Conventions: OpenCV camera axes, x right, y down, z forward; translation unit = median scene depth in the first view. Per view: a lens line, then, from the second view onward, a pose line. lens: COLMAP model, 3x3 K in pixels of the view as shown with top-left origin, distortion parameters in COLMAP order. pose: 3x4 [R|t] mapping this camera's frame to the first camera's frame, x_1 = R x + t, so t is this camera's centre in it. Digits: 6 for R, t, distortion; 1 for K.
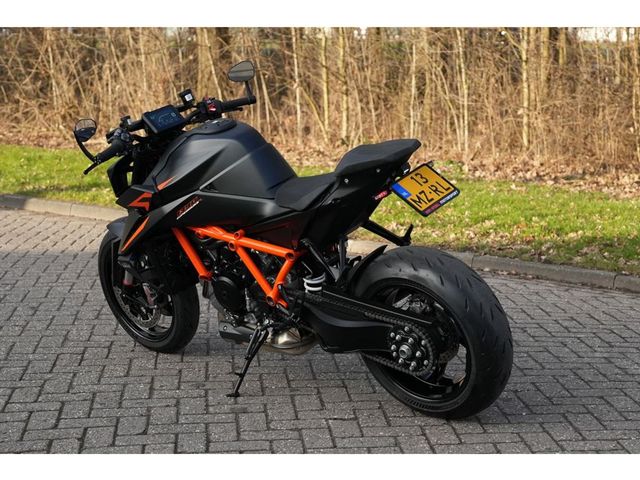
lens RADIAL K [[1332.3, 0, 322.3], [0, 1332.3, 238.2], [0, 0, 1]] dist [-0.018703, 0.000000]
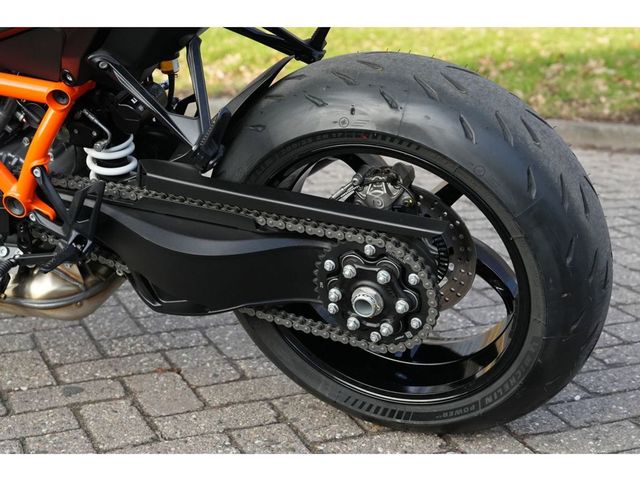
lens RADIAL K [[1332.3, 0, 318.2], [0, 1332.3, 240.2], [0, 0, 1]] dist [-0.018703, 0.000000]
pose [[0.959399, -0.089448, 0.267492, -0.064099], [0.061225, 0.991813, 0.112067, 0.016459], [-0.275326, -0.091140, 0.957021, 0.589603]]
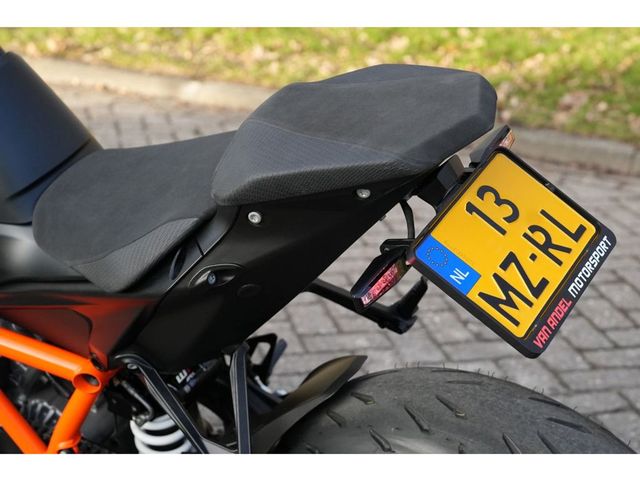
lens RADIAL K [[1332.3, 0, 320.2], [0, 1332.3, 241.1], [0, 0, 1]] dist [-0.018703, 0.000000]
pose [[0.991082, -0.049213, 0.123835, -0.004981], [0.023975, 0.979995, 0.197574, -0.094835], [-0.131080, -0.192843, 0.972435, 0.675979]]
